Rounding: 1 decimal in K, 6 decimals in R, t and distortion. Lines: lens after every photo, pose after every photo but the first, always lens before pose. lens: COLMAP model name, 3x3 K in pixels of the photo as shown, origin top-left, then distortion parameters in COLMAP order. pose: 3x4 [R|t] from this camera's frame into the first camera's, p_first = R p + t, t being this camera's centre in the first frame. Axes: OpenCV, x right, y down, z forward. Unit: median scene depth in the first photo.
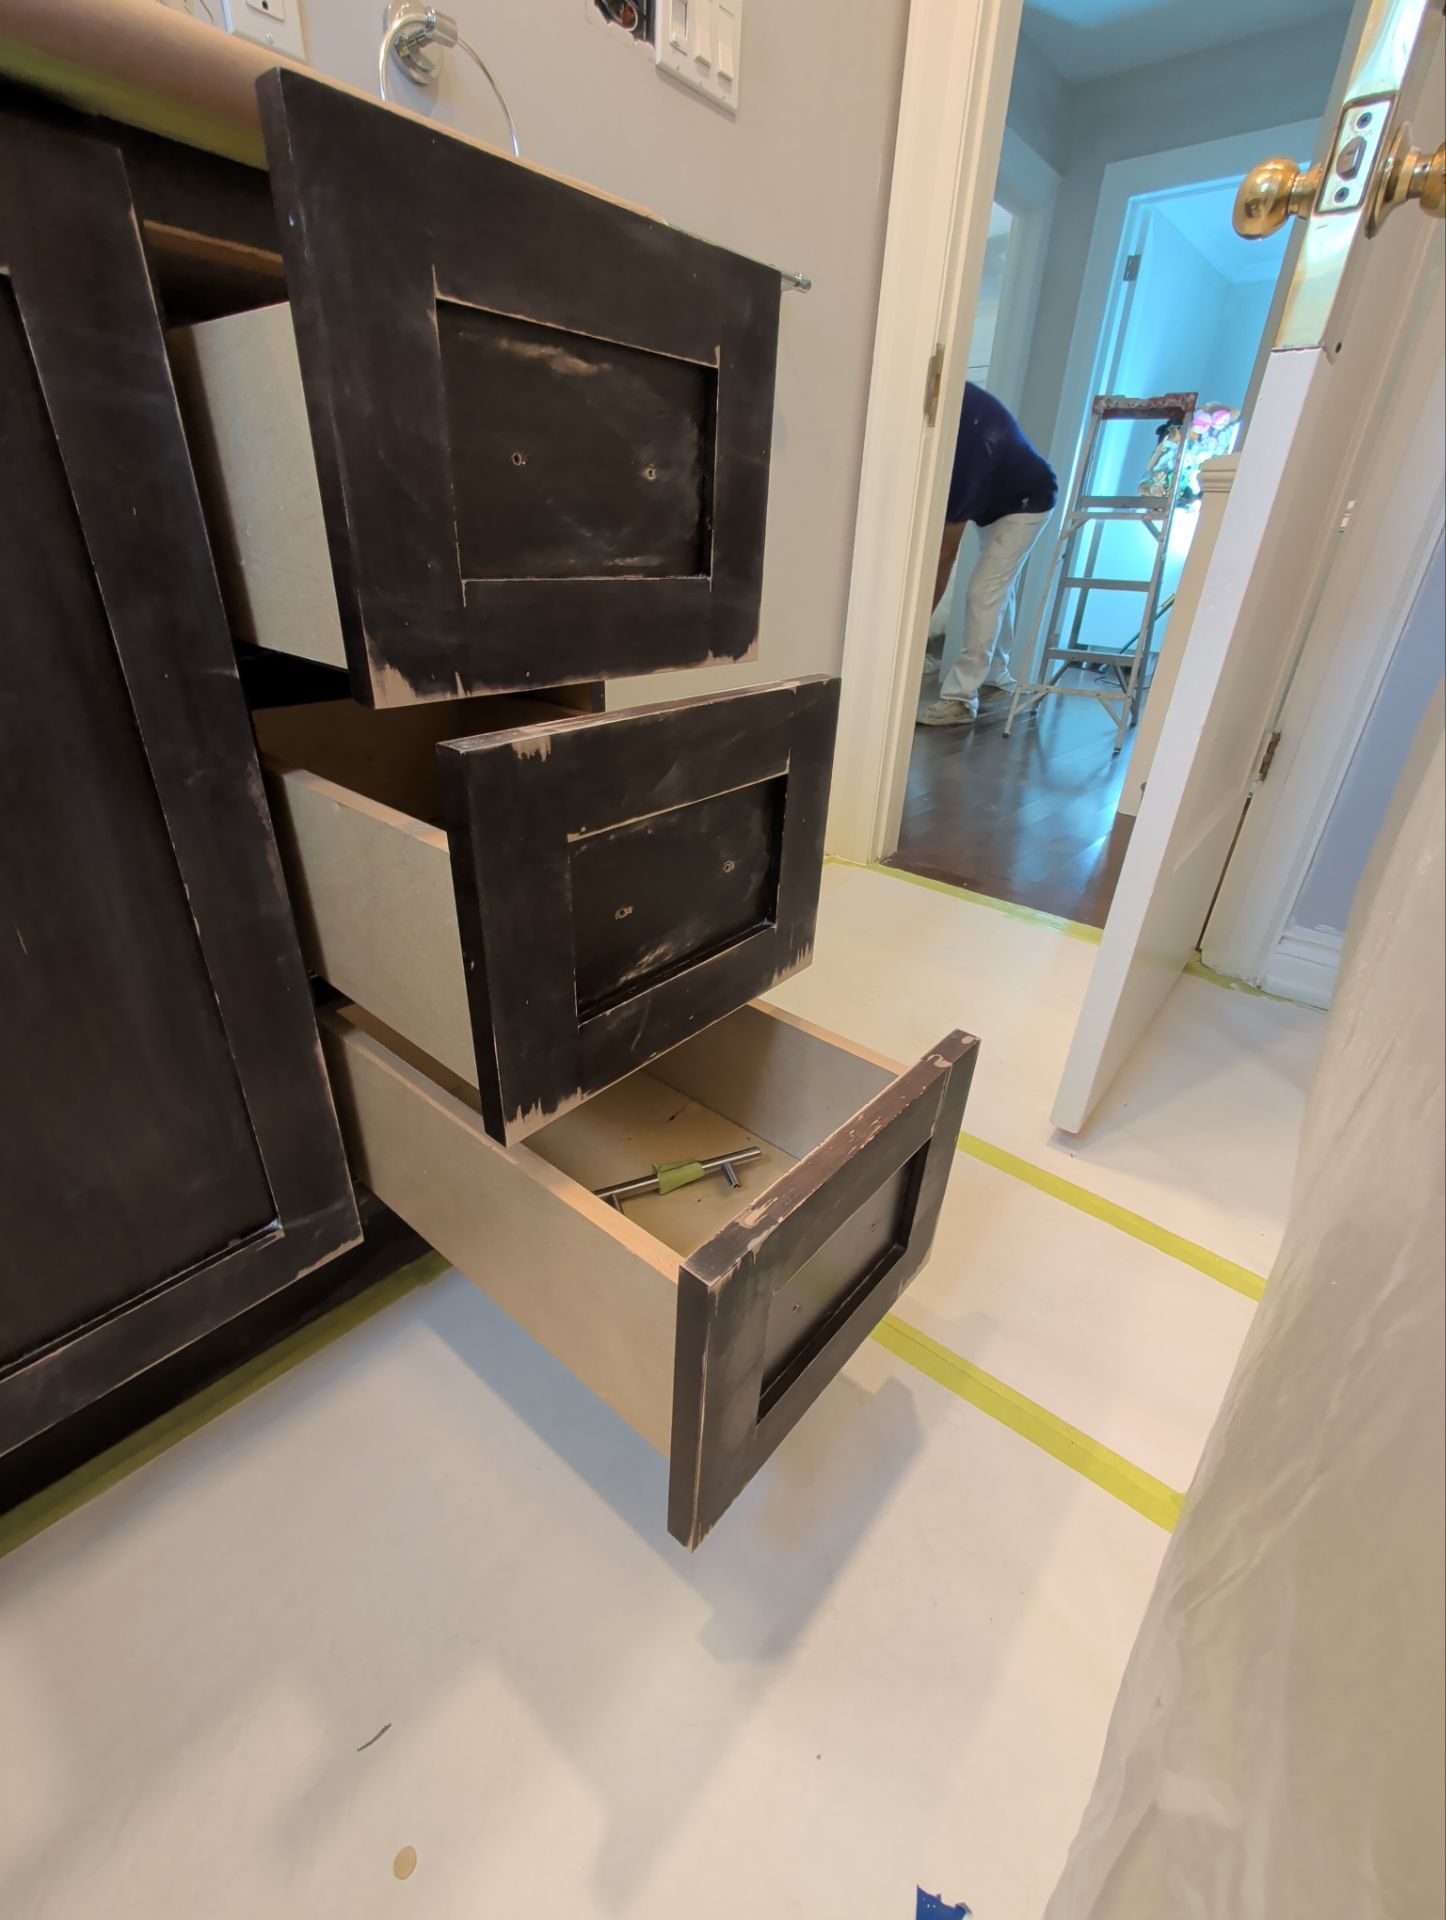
lens RADIAL K [[814.2, 0, 723.0], [0, 814.2, 960.0], [0, 0, 1]] dist [-0.001398, -0.000184]
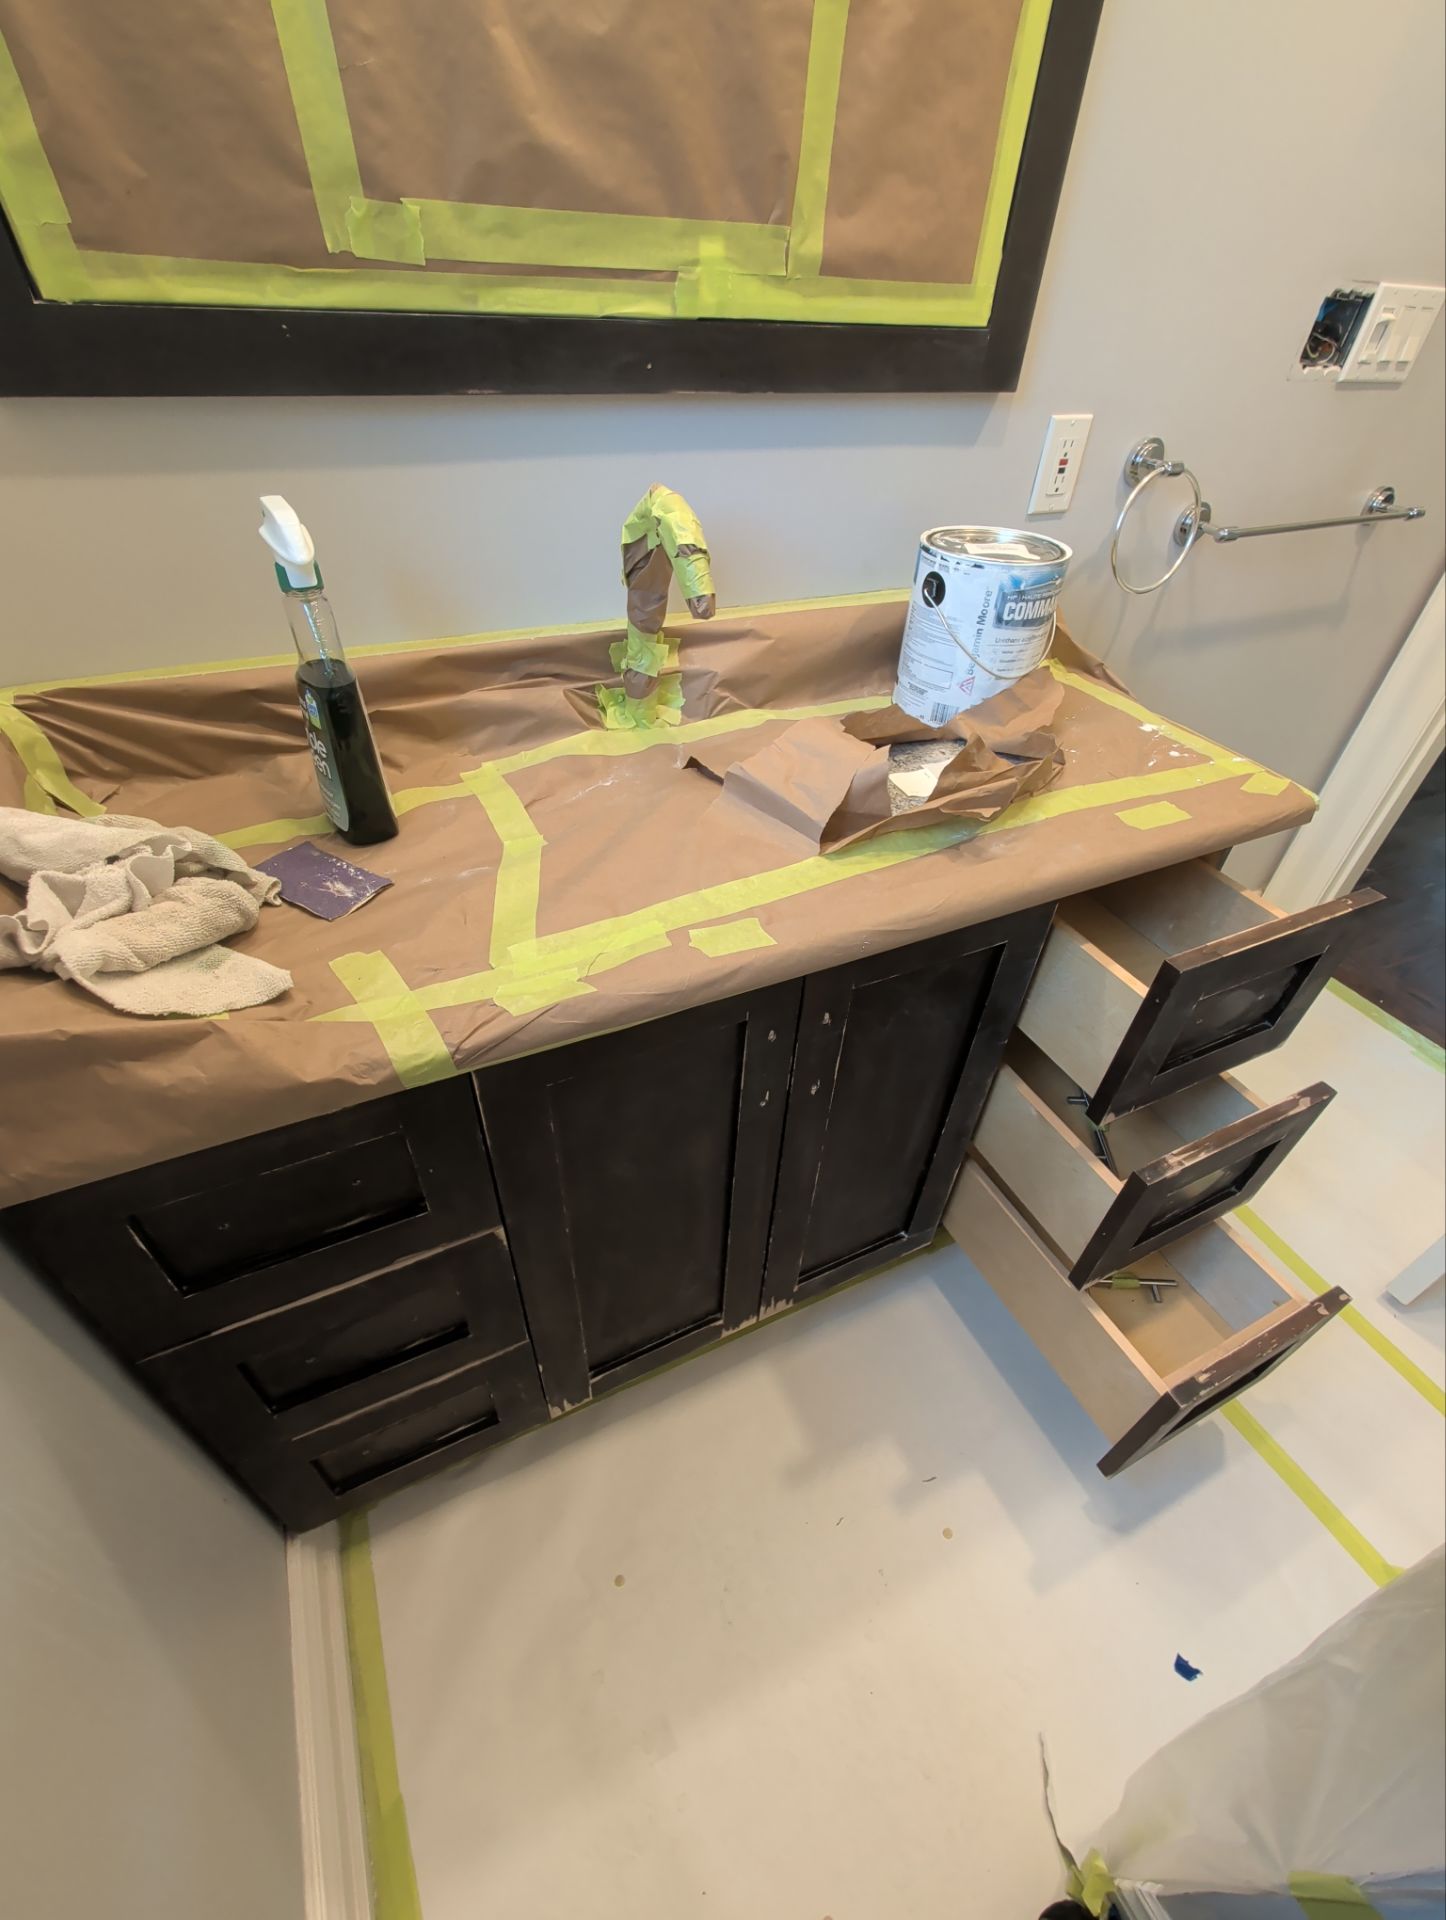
lens RADIAL K [[824.5, 0, 723.0], [0, 824.5, 960.0], [0, 0, 1]] dist [0.002726, -0.000404]
pose [[0.913900, 0.259745, -0.311961, -0.528762], [-0.190896, 0.953207, 0.234425, -0.730116], [0.358254, -0.154689, 0.920720, -0.943461]]
